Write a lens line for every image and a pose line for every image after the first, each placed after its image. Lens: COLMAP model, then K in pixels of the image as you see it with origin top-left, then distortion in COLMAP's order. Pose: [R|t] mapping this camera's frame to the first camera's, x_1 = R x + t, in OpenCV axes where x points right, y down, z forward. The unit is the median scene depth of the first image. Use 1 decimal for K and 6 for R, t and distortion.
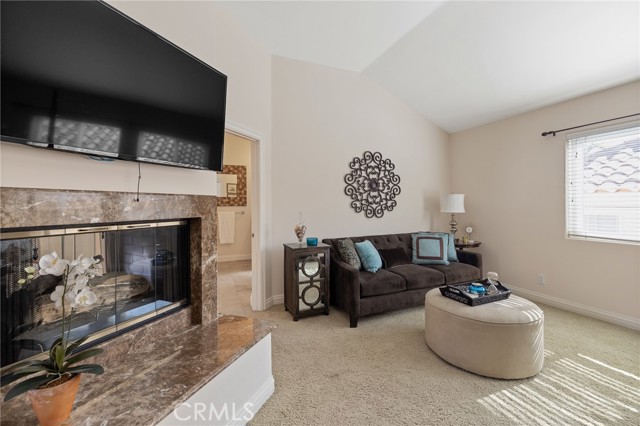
lens RADIAL K [[268.9, 0, 320.1], [0, 268.9, 206.1], [0, 0, 1]] dist [0.000064, 0.000320]
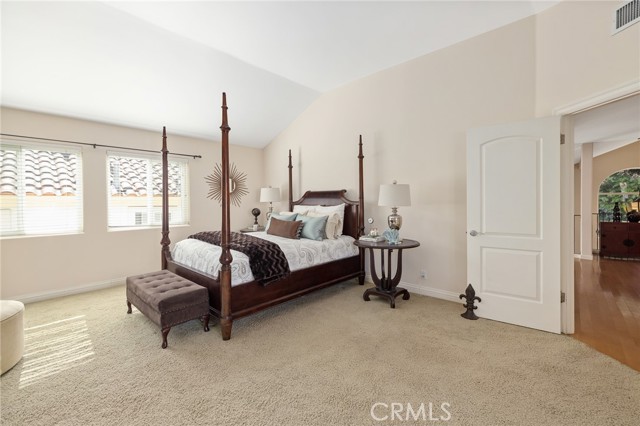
lens RADIAL K [[271.3, 0, 321.6], [0, 271.3, 204.0], [0, 0, 1]] dist [-0.001163, -0.000044]
pose [[-0.421796, 0.004273, 0.906681, -0.411030], [0.020022, 0.999789, 0.004602, 0.000731], [-0.906470, 0.020094, -0.421792, 0.154550]]
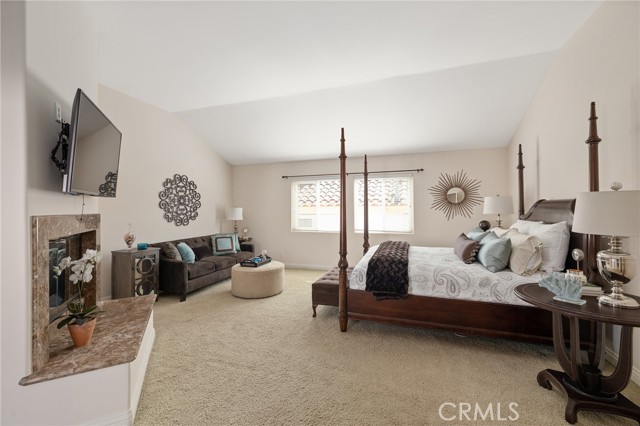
lens RADIAL K [[268.9, 0, 320.1], [0, 268.9, 206.1], [0, 0, 1]] dist [0.000064, 0.000320]
pose [[0.660528, 0.010901, 0.750722, -0.354986], [0.005527, 0.999797, -0.019381, -0.023276], [-0.750781, 0.016951, 0.660334, -0.384627]]
